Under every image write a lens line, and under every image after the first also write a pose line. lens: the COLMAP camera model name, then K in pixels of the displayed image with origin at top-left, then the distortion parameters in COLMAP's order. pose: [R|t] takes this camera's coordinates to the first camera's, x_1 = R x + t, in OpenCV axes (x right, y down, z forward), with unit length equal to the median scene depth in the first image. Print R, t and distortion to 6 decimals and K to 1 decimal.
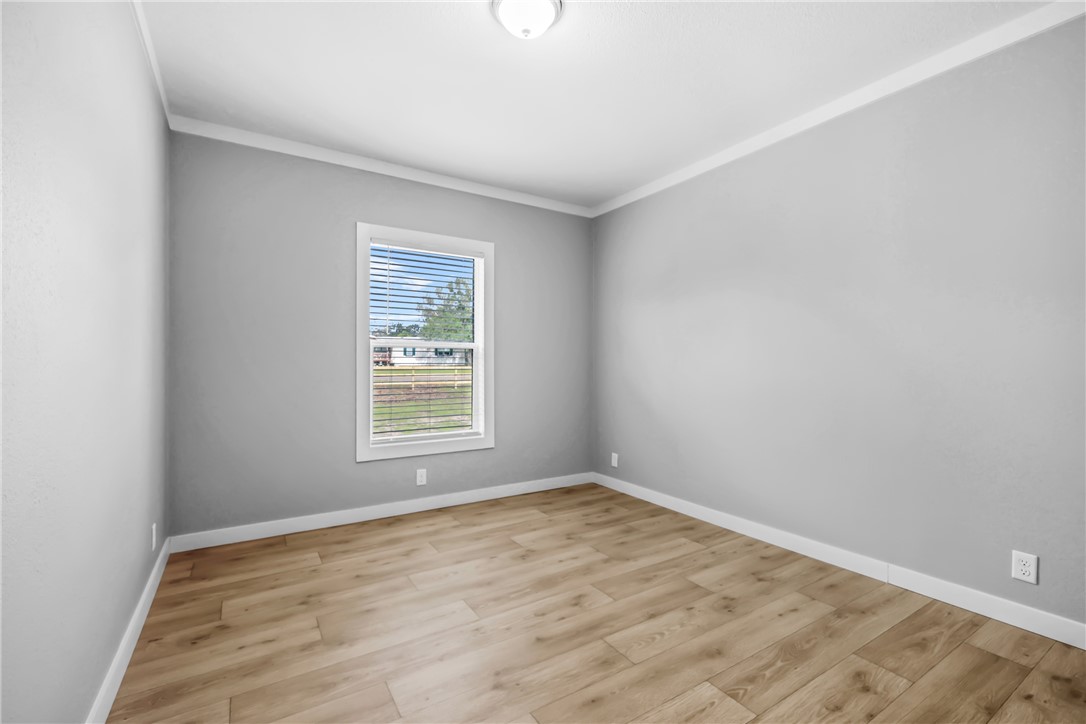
lens RADIAL K [[477.2, 0, 543.0], [0, 477.2, 362.0], [0, 0, 1]] dist [0.003467, 0.000685]
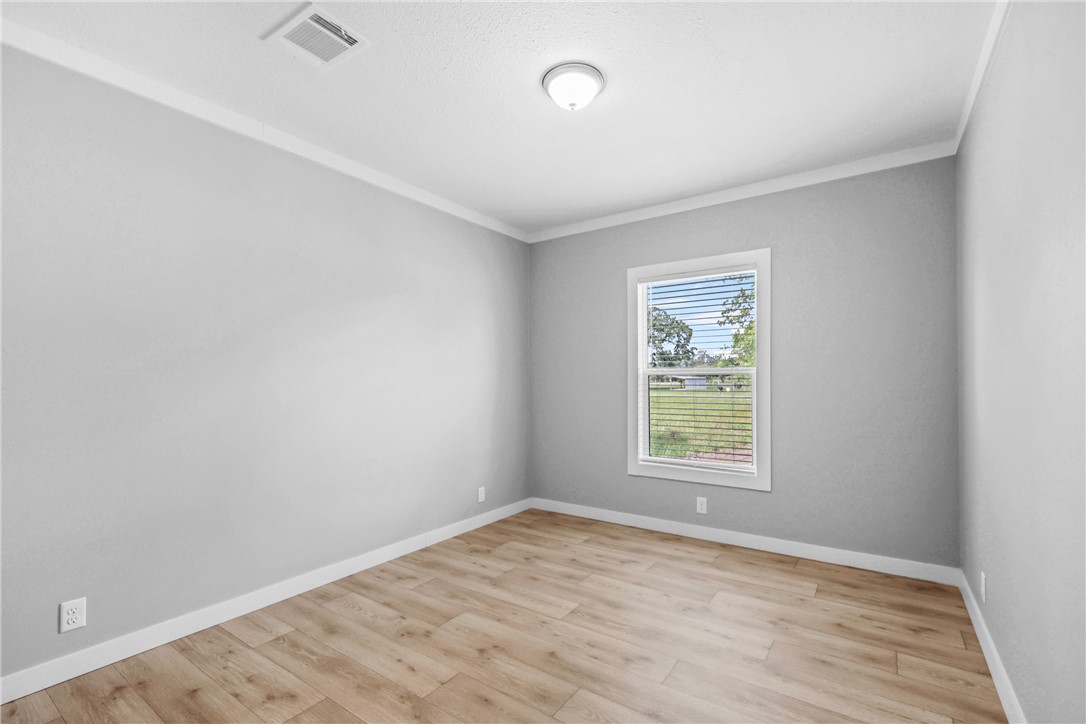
lens RADIAL K [[477.2, 0, 543.0], [0, 477.2, 362.0], [0, 0, 1]] dist [0.003467, 0.000685]
pose [[0.382073, -0.042889, -0.923136, 1.073928], [0.005698, 0.999013, -0.044057, -0.019371], [0.924115, 0.011573, 0.381940, 0.629727]]
